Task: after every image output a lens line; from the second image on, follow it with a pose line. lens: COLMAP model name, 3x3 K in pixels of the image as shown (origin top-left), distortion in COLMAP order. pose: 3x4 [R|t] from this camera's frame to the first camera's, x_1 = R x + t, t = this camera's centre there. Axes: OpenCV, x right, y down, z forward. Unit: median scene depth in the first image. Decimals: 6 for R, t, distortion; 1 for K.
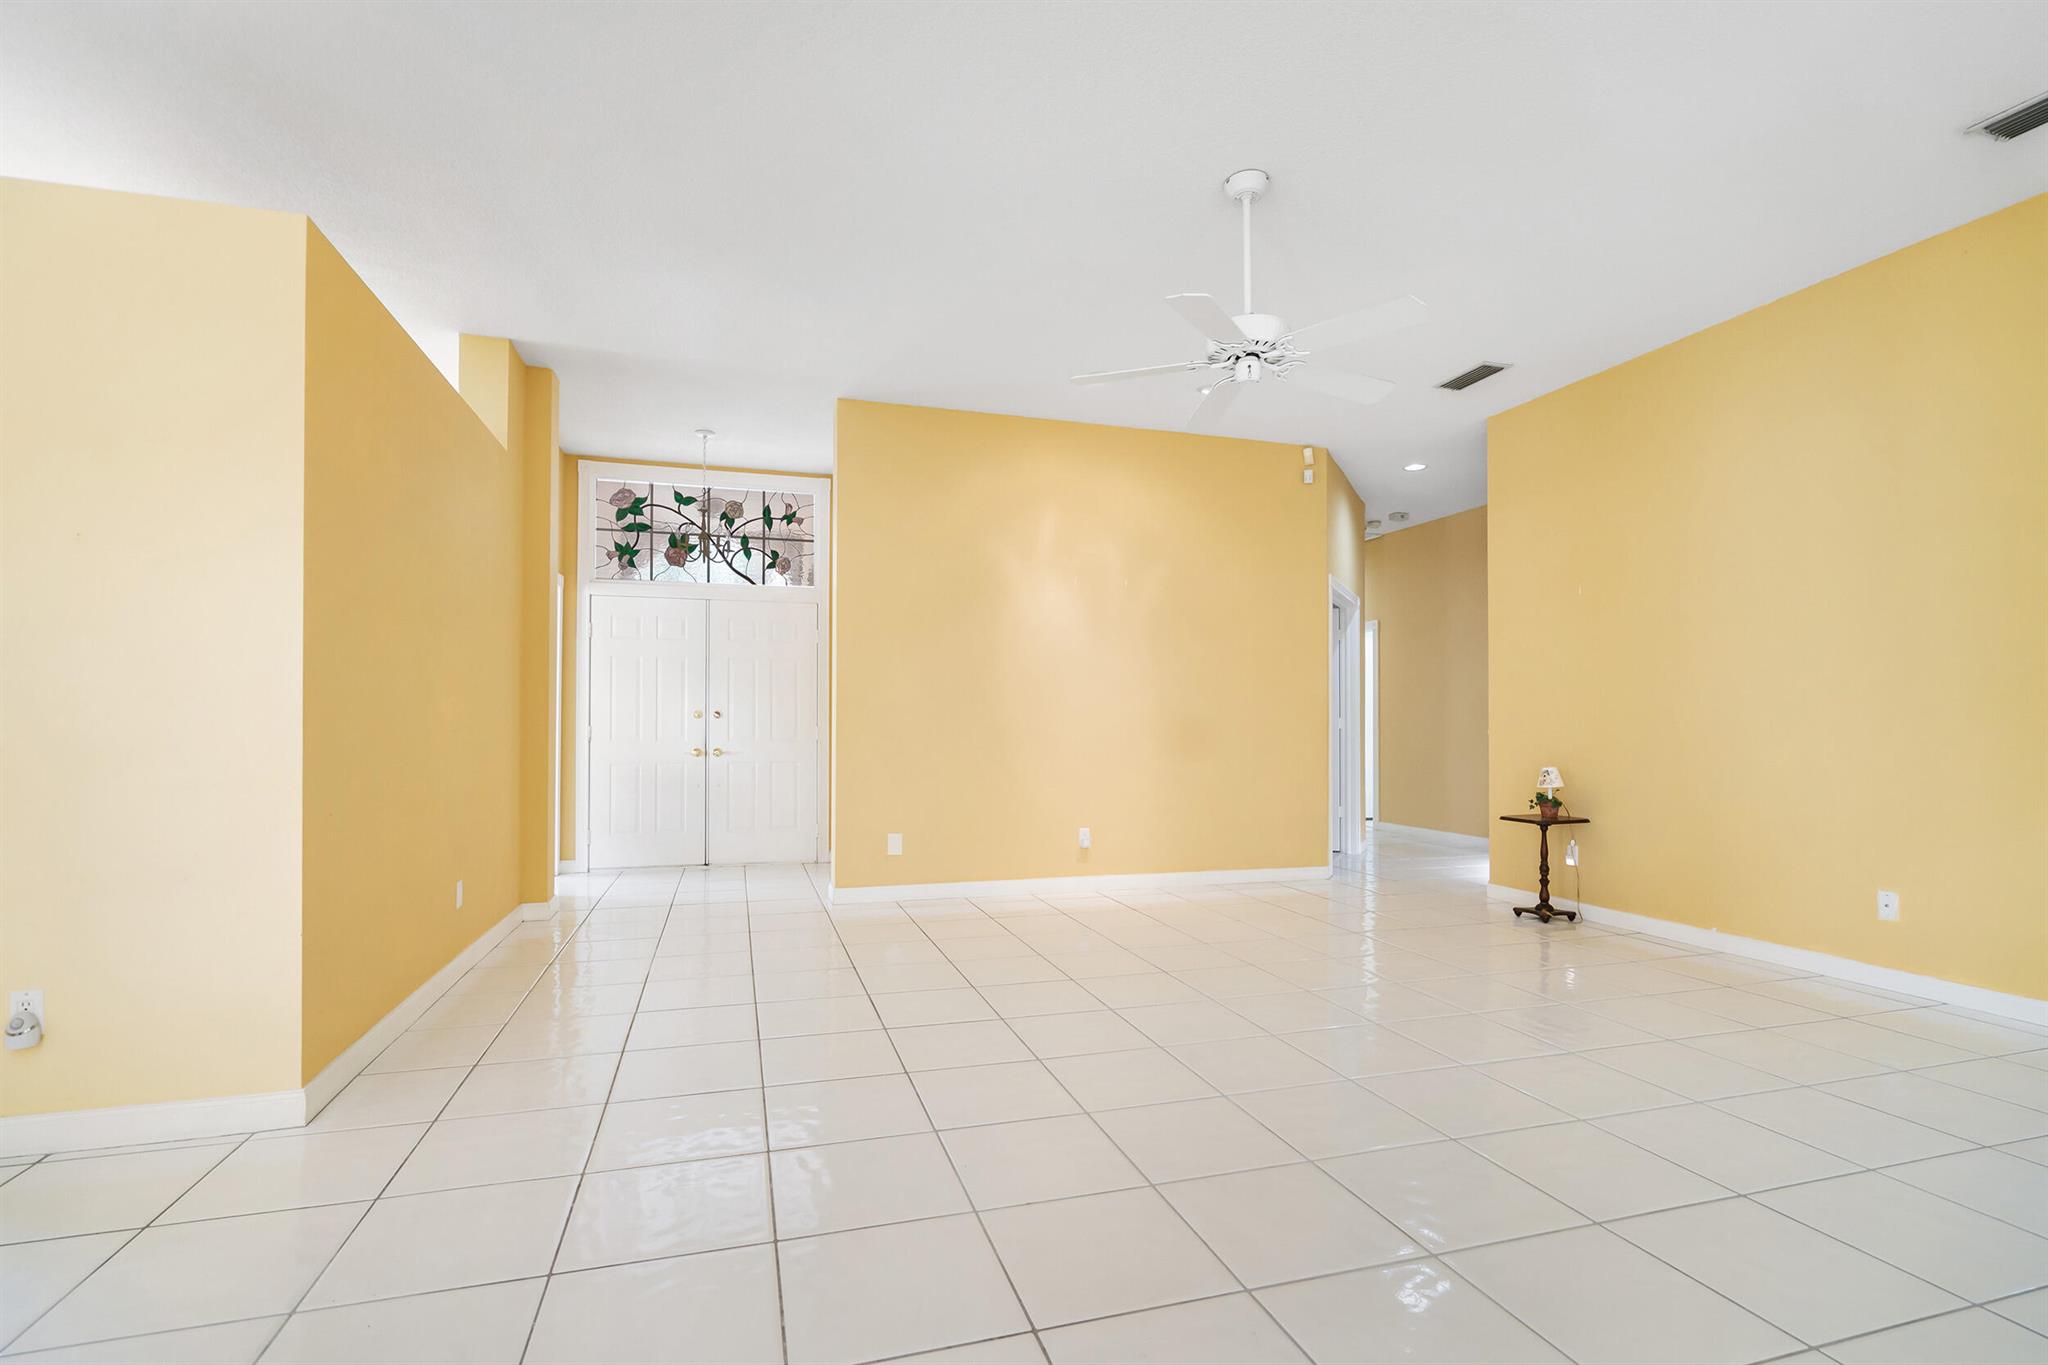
lens RADIAL K [[945.8, 0, 1025.5], [0, 945.8, 696.2], [0, 0, 1]] dist [-0.005099, 0.002524]
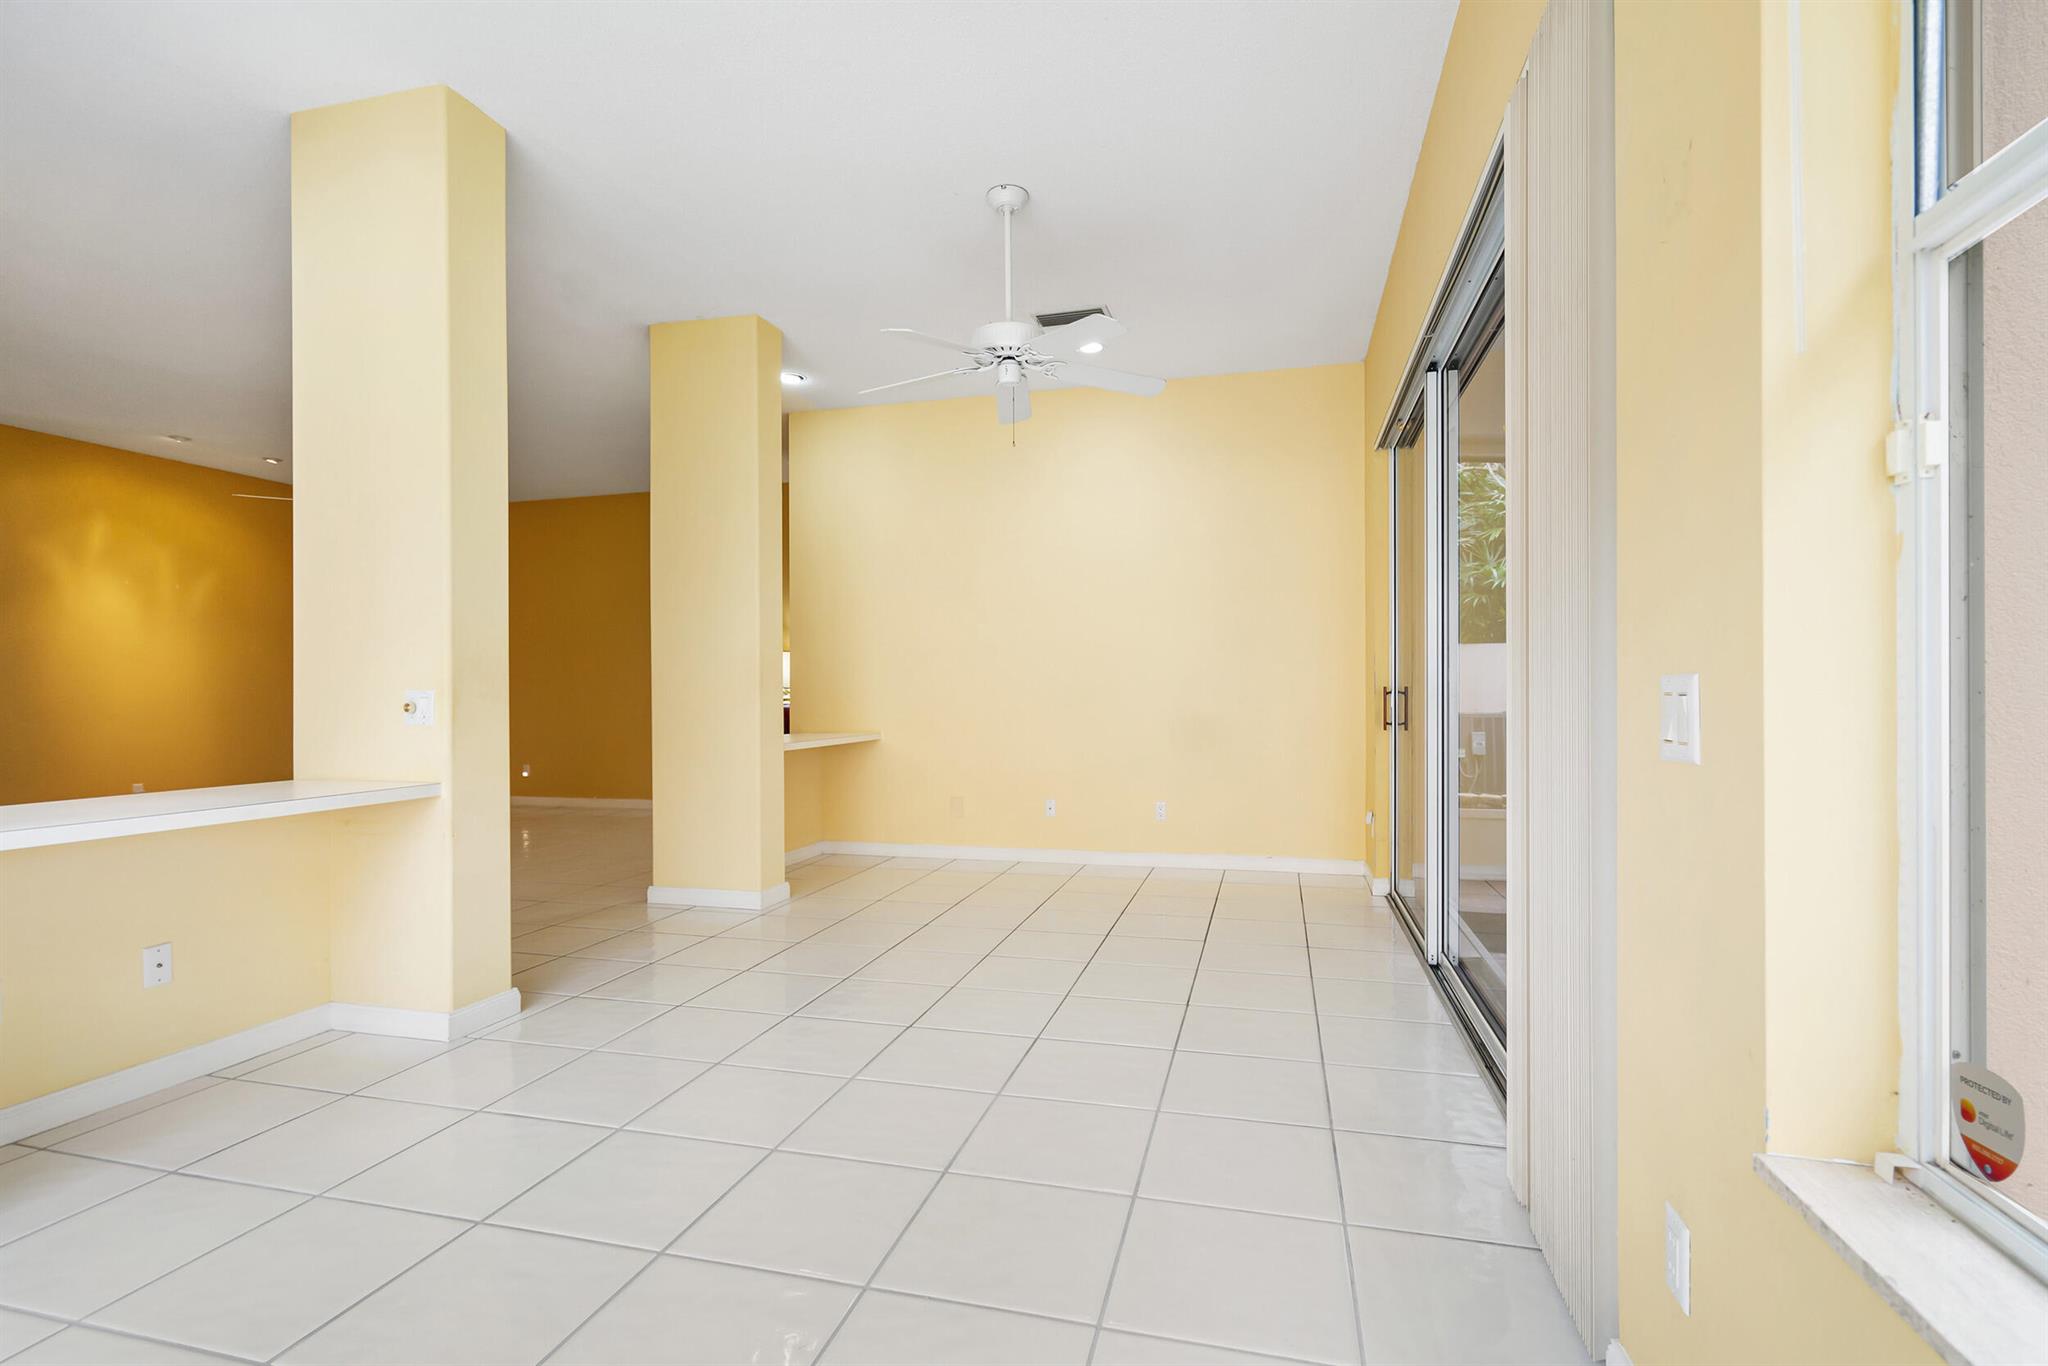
lens RADIAL K [[945.8, 0, 1025.8], [0, 945.8, 686.2], [0, 0, 1]] dist [-0.005099, 0.002524]
pose [[0.534224, -0.001125, 0.845342, -0.313486], [-0.011867, 0.999891, 0.008830, -0.010940], [-0.845260, -0.014749, 0.534152, -0.552578]]
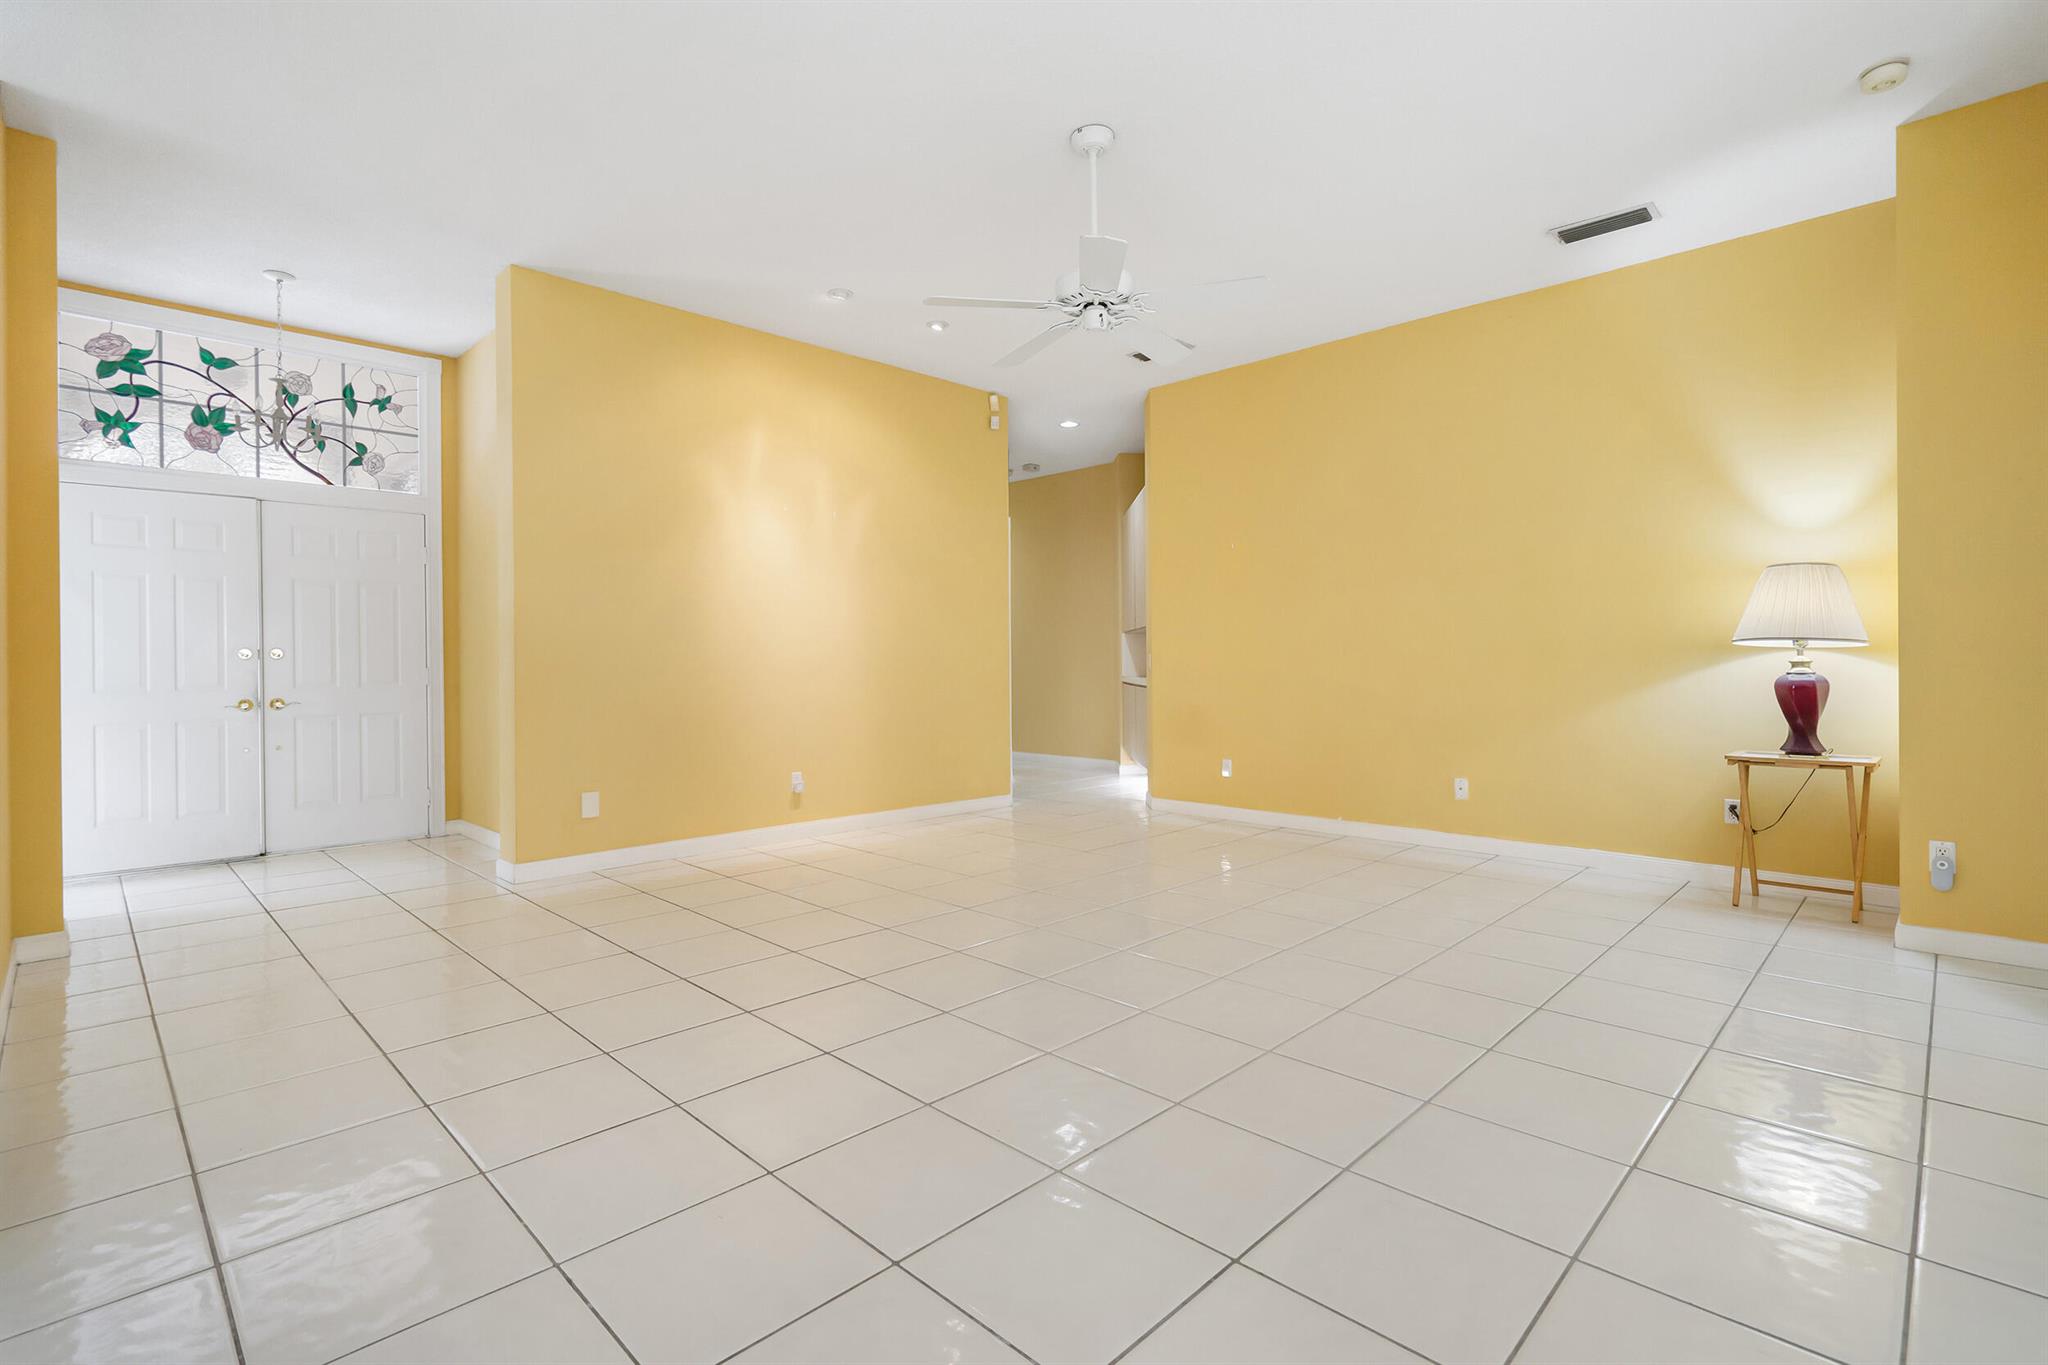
lens RADIAL K [[945.8, 0, 1027.1], [0, 945.8, 651.1], [0, 0, 1]] dist [-0.005099, 0.002524]
pose [[0.880715, -0.005020, 0.473620, -0.158379], [-0.003984, 0.999830, 0.018006, 0.001011], [-0.473630, -0.017745, 0.880545, 0.055910]]
